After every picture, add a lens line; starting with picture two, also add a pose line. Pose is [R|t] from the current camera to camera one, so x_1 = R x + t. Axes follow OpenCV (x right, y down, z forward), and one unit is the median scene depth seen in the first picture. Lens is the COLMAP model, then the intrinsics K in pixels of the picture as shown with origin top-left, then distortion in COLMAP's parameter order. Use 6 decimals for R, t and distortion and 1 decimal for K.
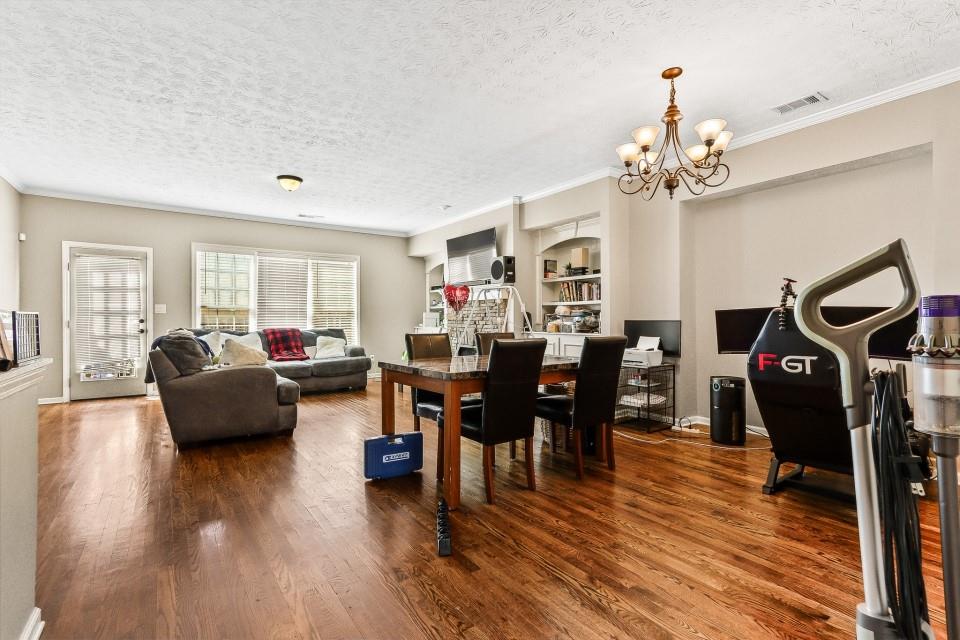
lens RADIAL K [[449.2, 0, 482.7], [0, 449.2, 319.0], [0, 0, 1]] dist [0.000392, 0.000026]
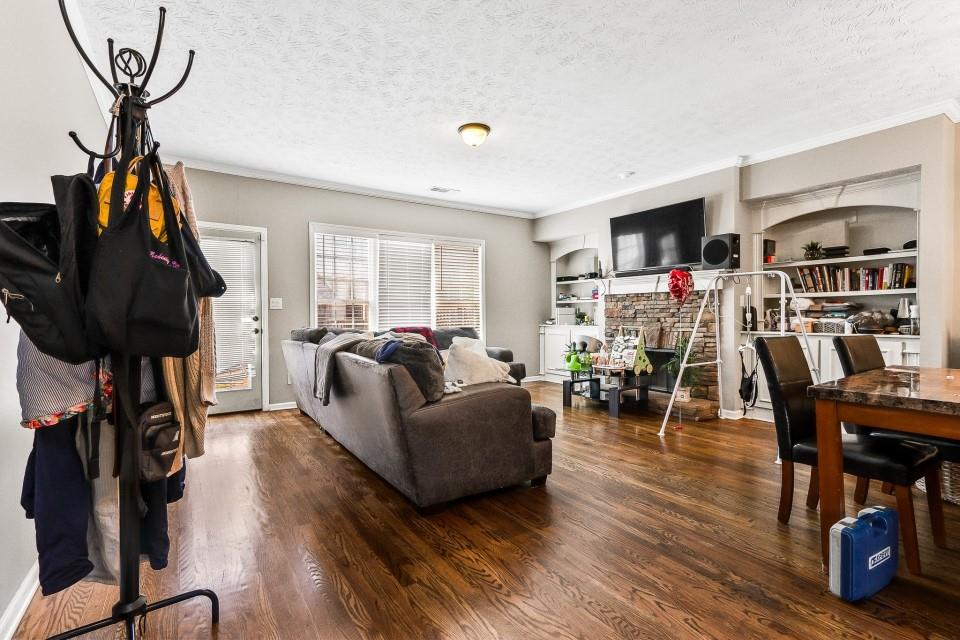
lens RADIAL K [[449.2, 0, 477.6], [0, 449.2, 319.2], [0, 0, 1]] dist [0.000392, 0.000026]
pose [[0.999616, -0.001292, -0.027695, -0.353338], [0.001520, 0.999965, 0.008202, -0.000445], [0.027683, -0.008241, 0.999583, 0.214539]]
